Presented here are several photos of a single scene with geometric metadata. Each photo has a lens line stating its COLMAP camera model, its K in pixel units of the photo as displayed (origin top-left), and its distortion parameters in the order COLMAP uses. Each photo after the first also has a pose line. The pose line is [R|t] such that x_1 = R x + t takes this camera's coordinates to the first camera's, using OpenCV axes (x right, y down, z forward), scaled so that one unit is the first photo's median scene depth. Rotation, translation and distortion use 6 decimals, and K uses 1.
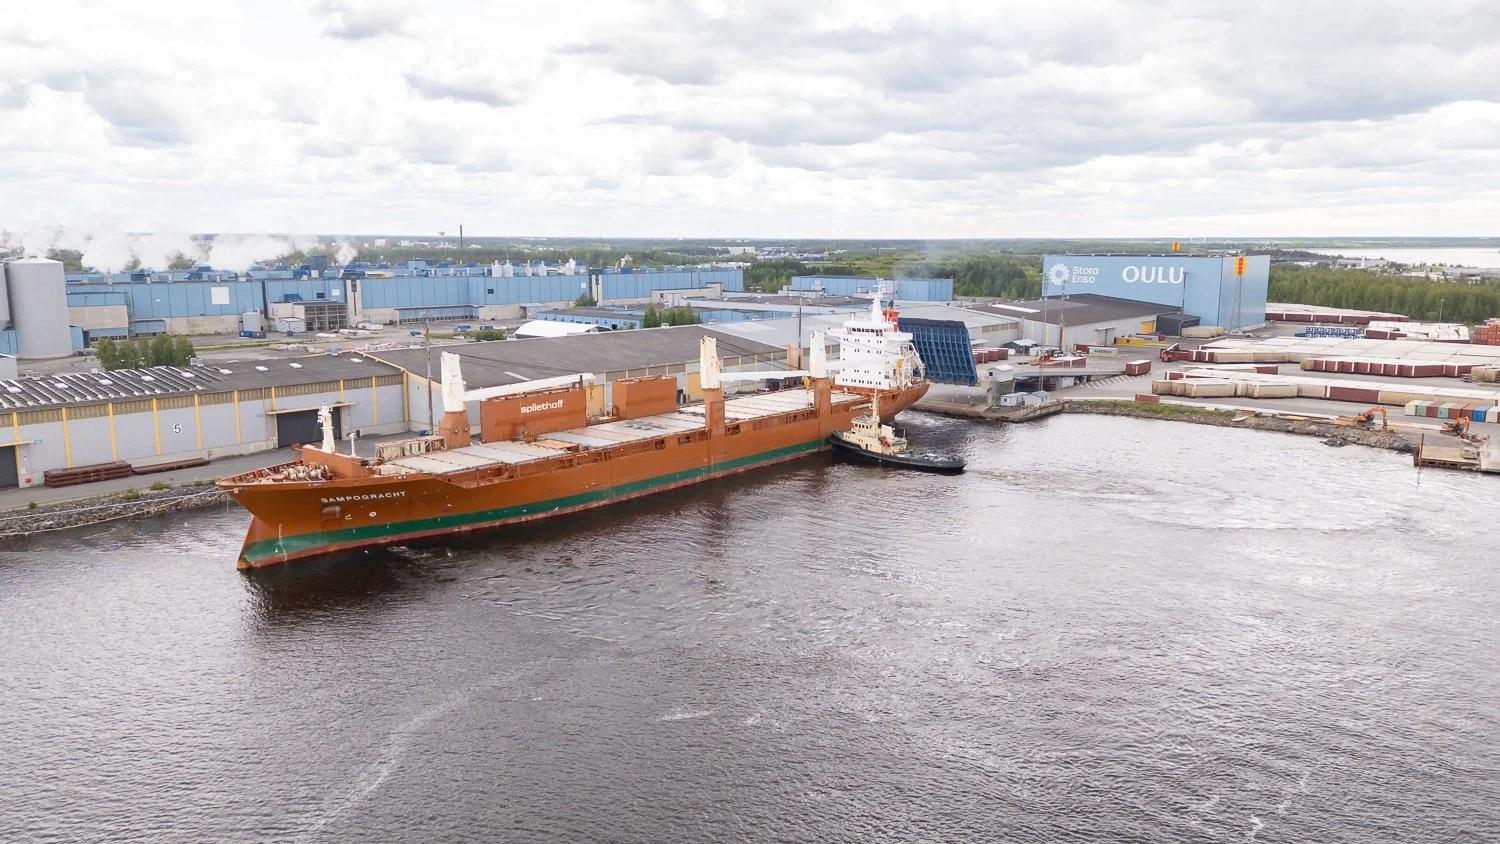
lens RADIAL K [[1106.1, 0, 741.2], [0, 1106.1, 428.9], [0, 0, 1]] dist [0.075274, -0.050036]
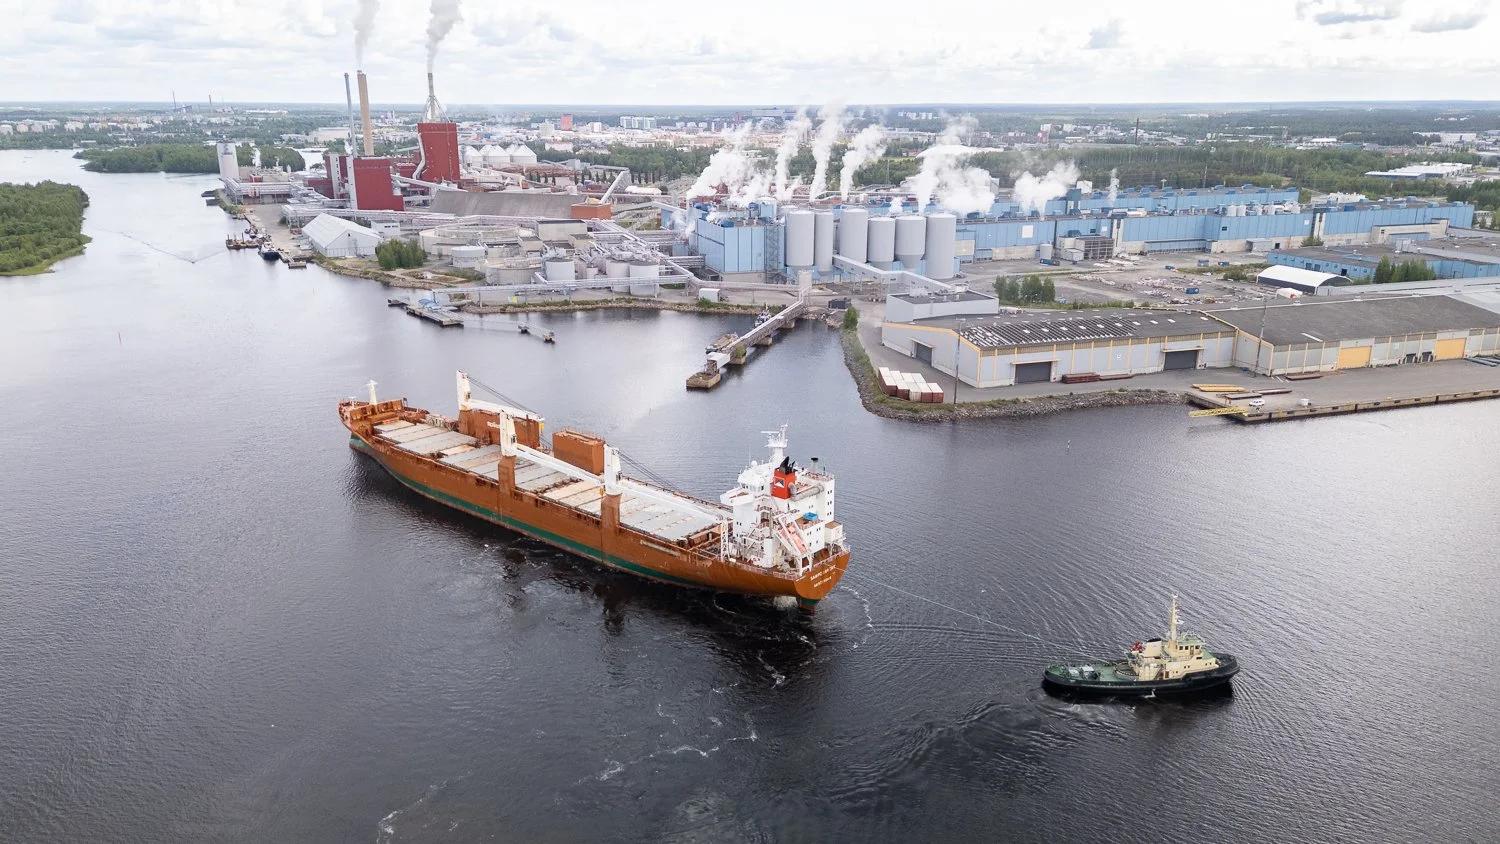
lens RADIAL K [[1106.1, 0, 741.2], [0, 1106.1, 428.9], [0, 0, 1]] dist [0.075274, -0.050036]
pose [[0.857624, 0.145640, -0.493225, -0.050413], [-0.088515, 0.986553, 0.137399, -0.034863], [0.506603, -0.074178, 0.858982, -0.387023]]
